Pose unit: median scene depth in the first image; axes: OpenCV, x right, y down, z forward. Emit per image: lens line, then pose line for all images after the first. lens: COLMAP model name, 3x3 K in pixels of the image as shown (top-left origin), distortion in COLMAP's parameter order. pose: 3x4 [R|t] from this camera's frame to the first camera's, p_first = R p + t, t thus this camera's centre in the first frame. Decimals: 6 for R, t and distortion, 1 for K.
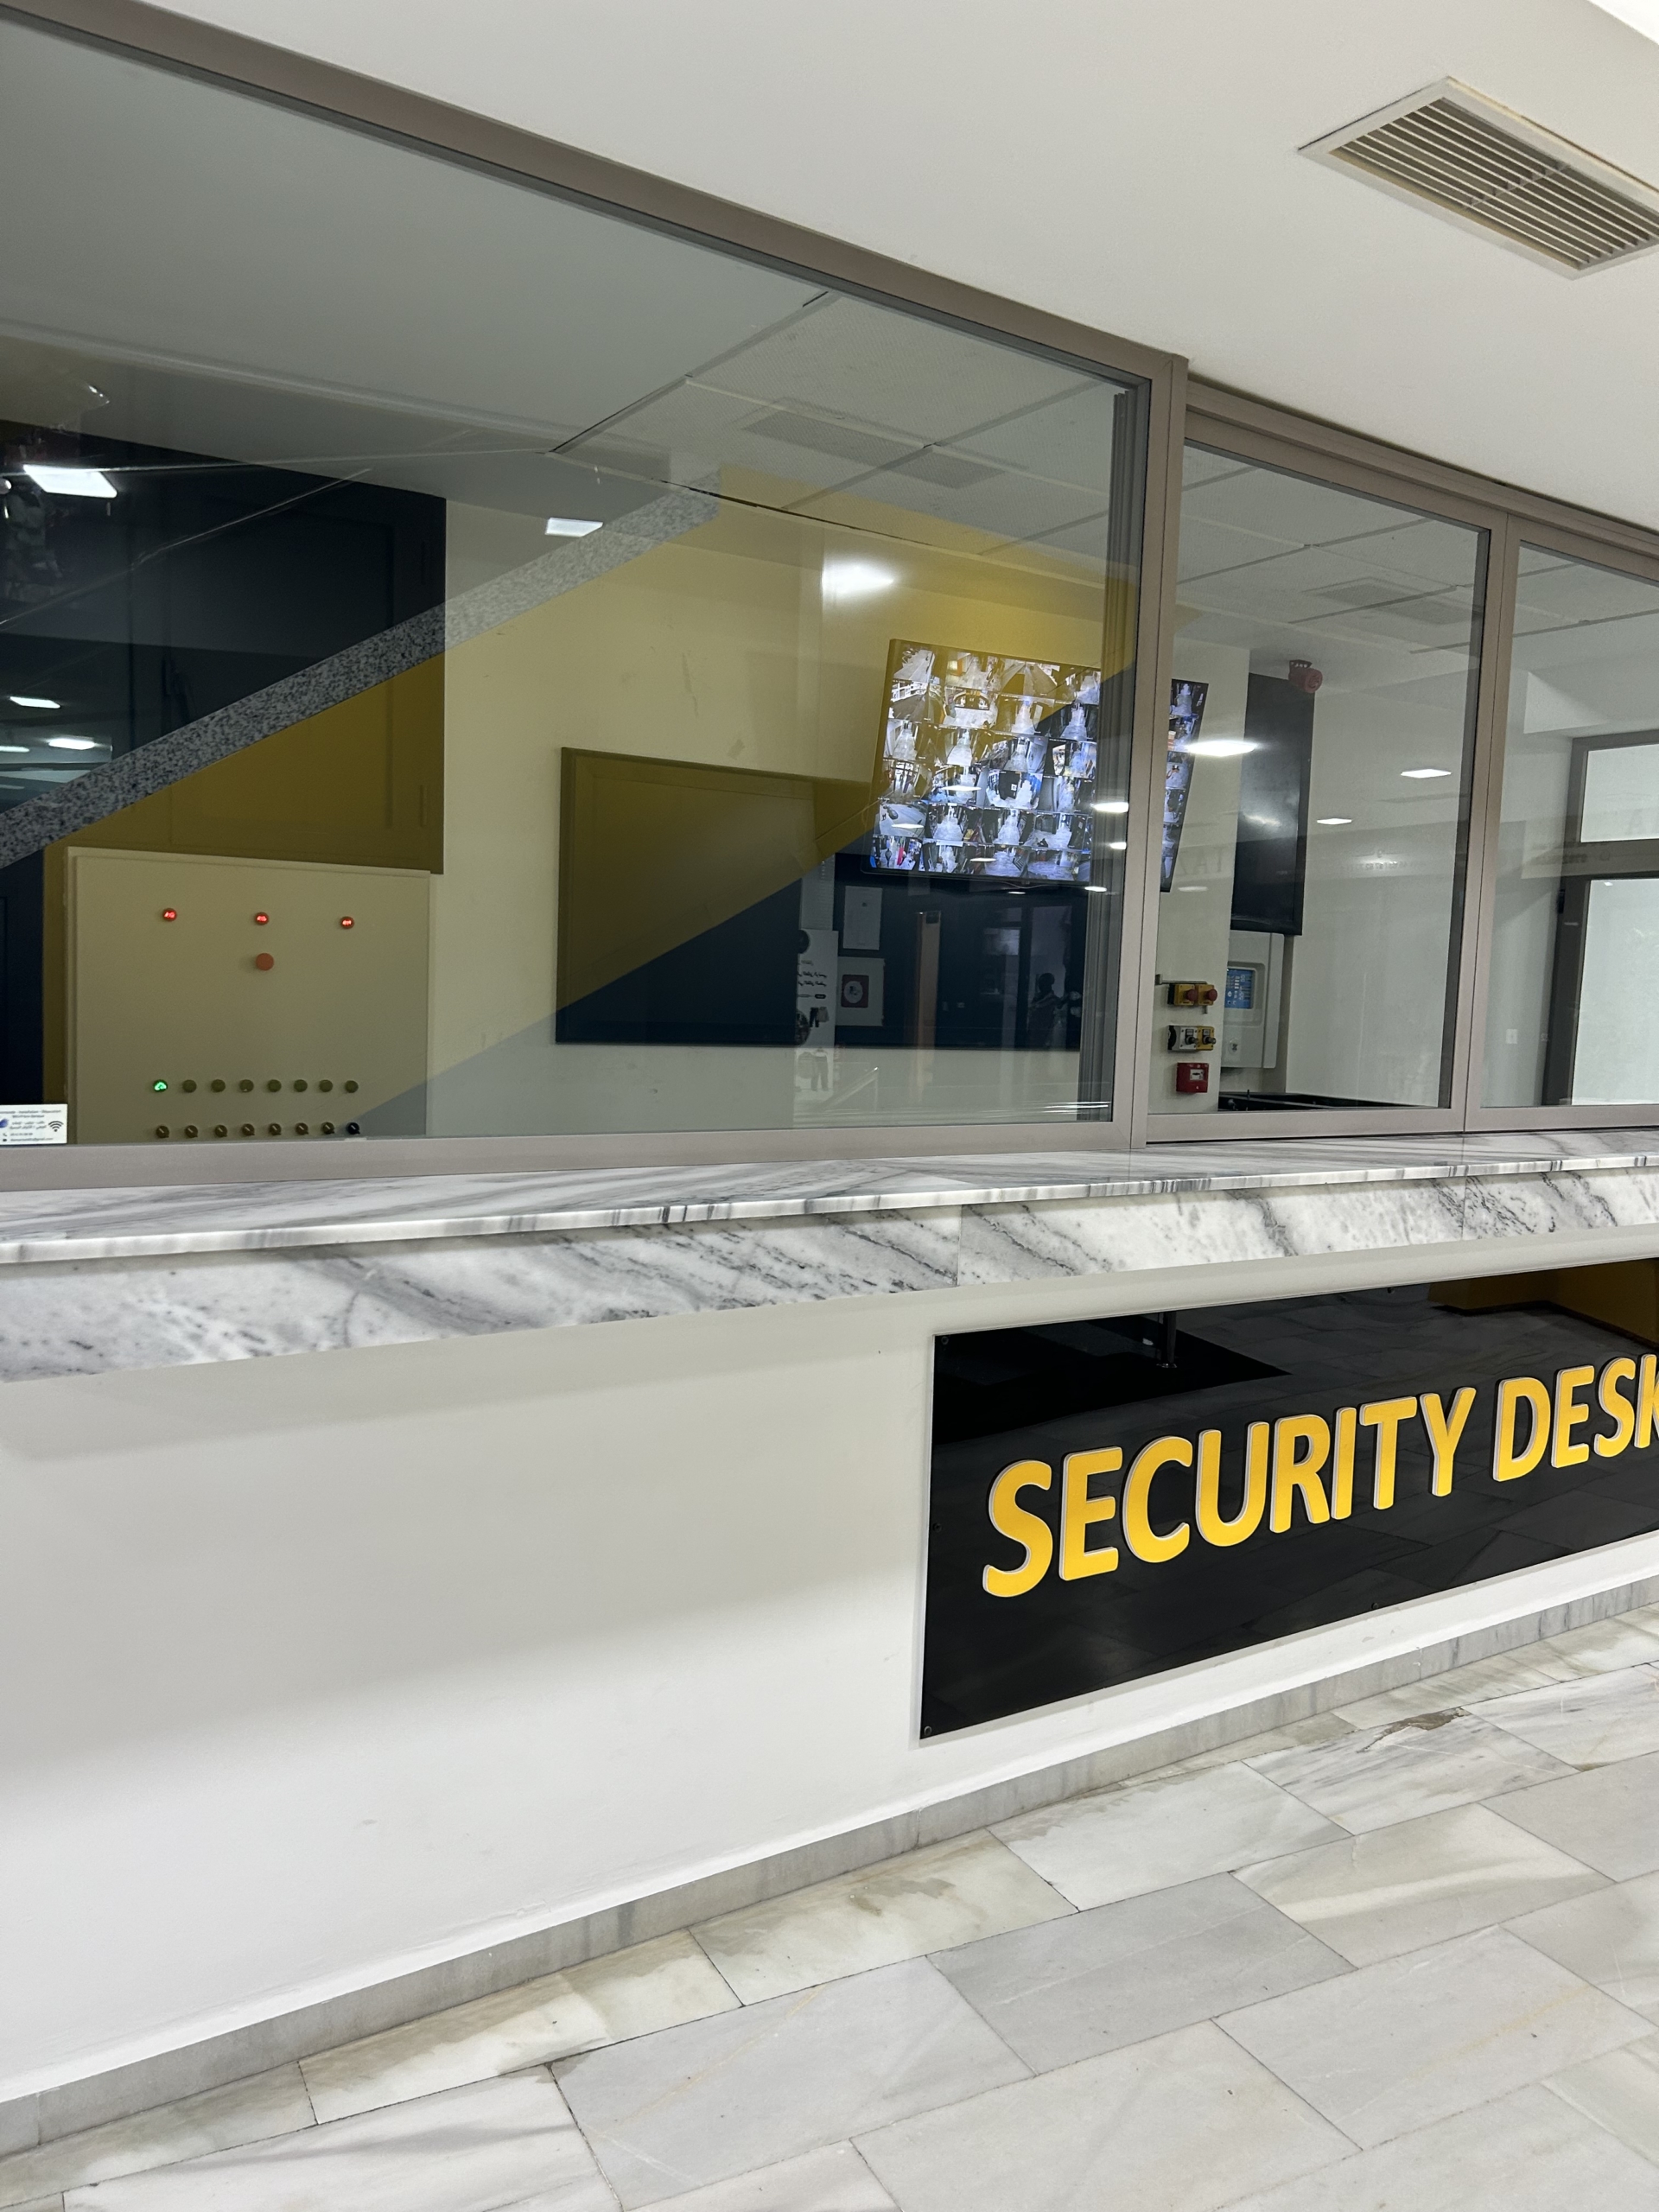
lens RADIAL K [[1661.0, 0, 829.6], [0, 1661.0, 1107.8], [0, 0, 1]] dist [-0.005114, 0.002504]
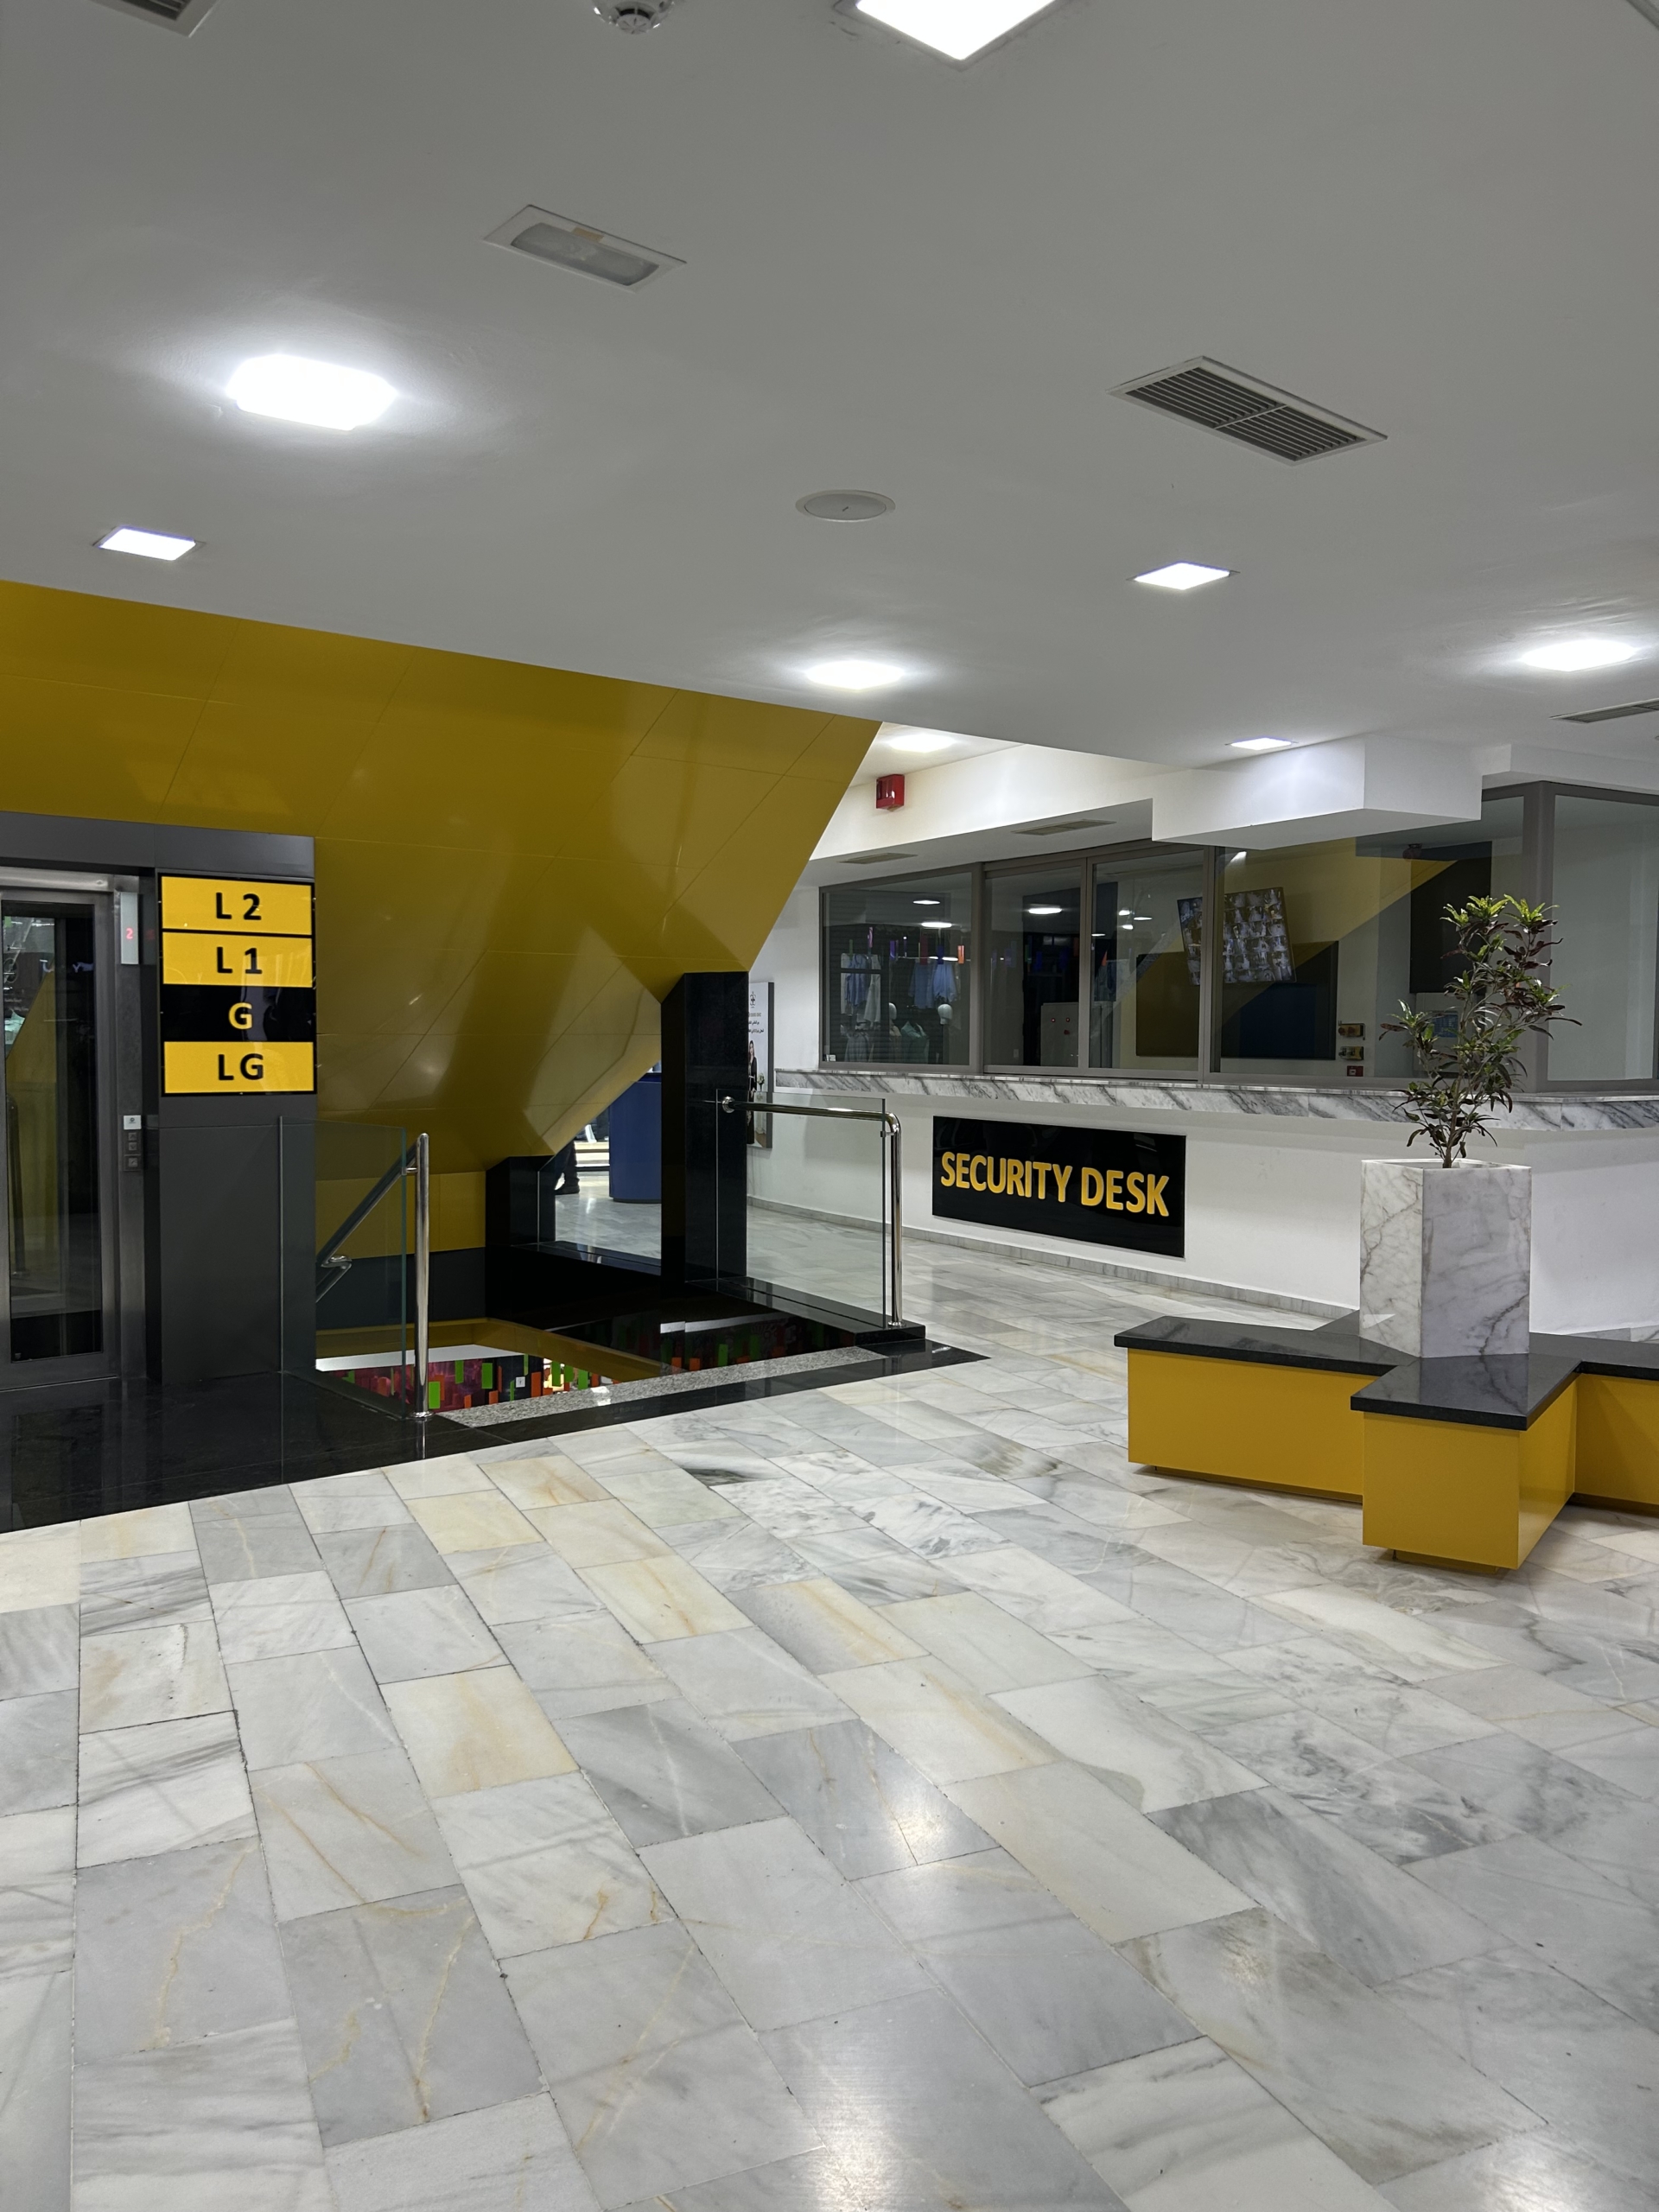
lens RADIAL K [[1661.0, 0, 828.9], [0, 1661.0, 1105.6], [0, 0, 1]] dist [-0.005114, 0.002504]
pose [[-0.043749, 0.008901, -0.999003, 3.447599], [-0.077253, 0.996936, 0.012266, 0.068095], [0.996051, 0.077712, -0.042927, 0.756238]]
